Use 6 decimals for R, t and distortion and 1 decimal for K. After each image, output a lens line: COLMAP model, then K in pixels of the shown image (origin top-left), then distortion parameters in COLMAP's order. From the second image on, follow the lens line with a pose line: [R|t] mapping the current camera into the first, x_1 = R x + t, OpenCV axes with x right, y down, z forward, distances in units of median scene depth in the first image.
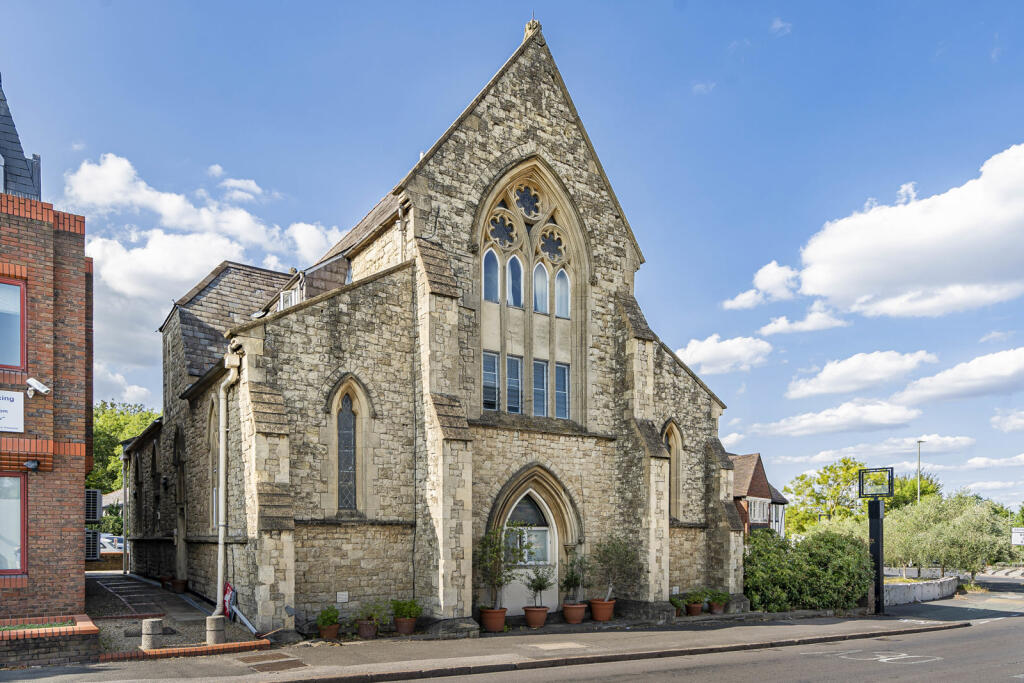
lens RADIAL K [[616.5, 0, 512.8], [0, 616.5, 339.9], [0, 0, 1]] dist [0.019818, -0.003488]
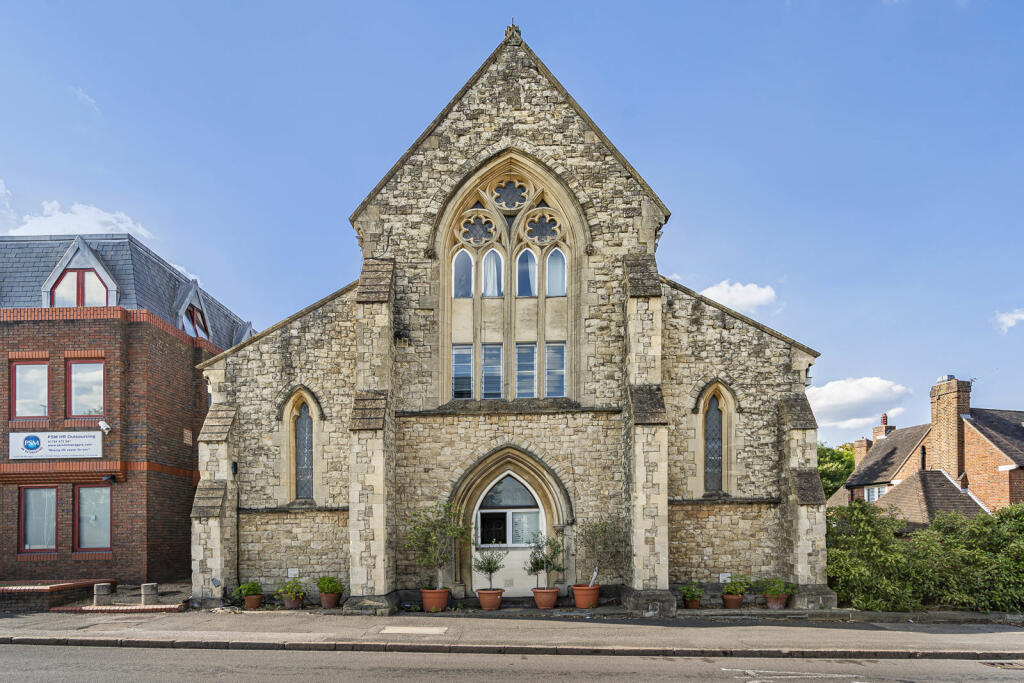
lens RADIAL K [[507.1, 0, 524.5], [0, 507.1, 367.8], [0, 0, 1]] dist [0.004178, 0.001926]
pose [[0.835976, -0.183458, -0.517192, 0.508510], [0.183519, 0.981662, -0.051579, 0.126329], [0.517170, -0.051795, 0.854314, 0.327625]]
